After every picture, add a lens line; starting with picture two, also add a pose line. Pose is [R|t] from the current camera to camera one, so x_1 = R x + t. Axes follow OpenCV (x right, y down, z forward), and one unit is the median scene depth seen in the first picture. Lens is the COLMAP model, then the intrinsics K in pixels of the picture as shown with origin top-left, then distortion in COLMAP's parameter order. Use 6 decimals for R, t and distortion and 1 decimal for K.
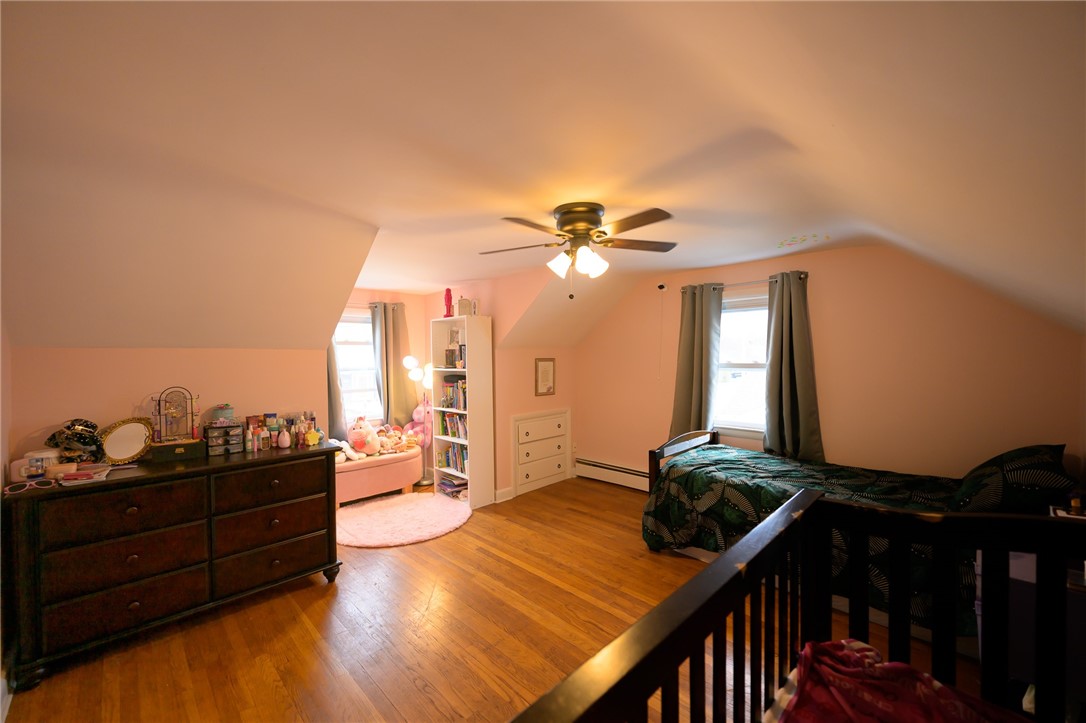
lens RADIAL K [[433.3, 0, 543.0], [0, 433.3, 361.5], [0, 0, 1]] dist [0.000227, -0.000013]
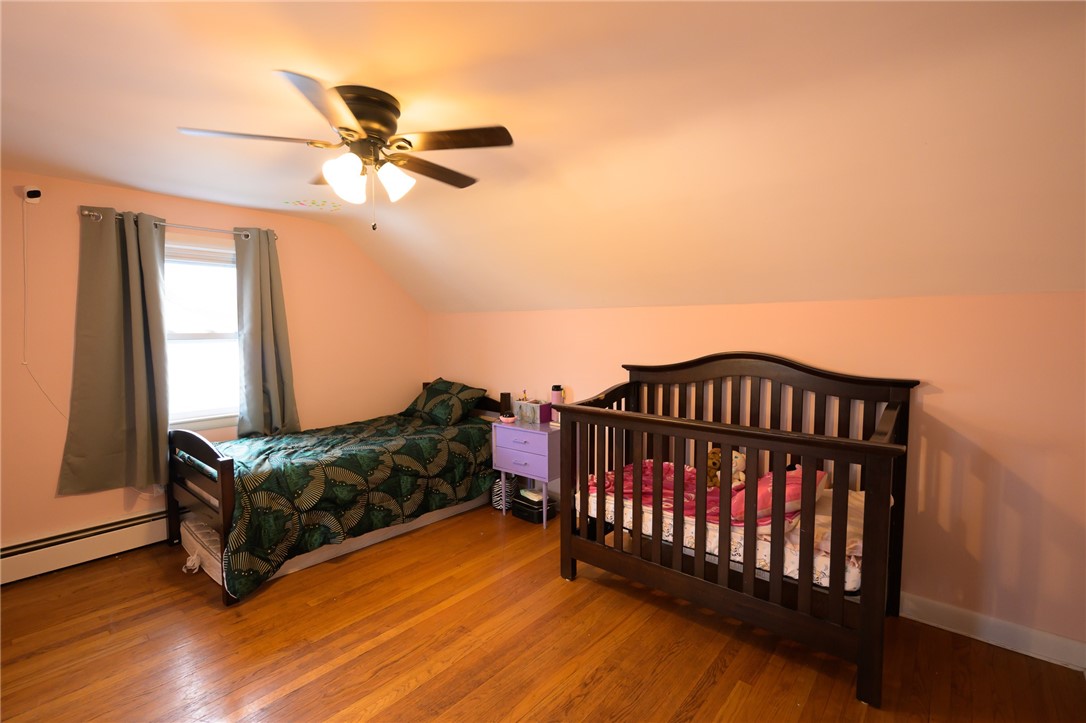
lens RADIAL K [[480.8, 0, 542.1], [0, 480.8, 356.8], [0, 0, 1]] dist [0.000748, -0.000011]
pose [[-0.087358, -0.049389, 0.994952, -0.555848], [0.019190, 0.998501, 0.051250, 0.017593], [-0.995992, 0.023570, -0.086280, 0.601739]]
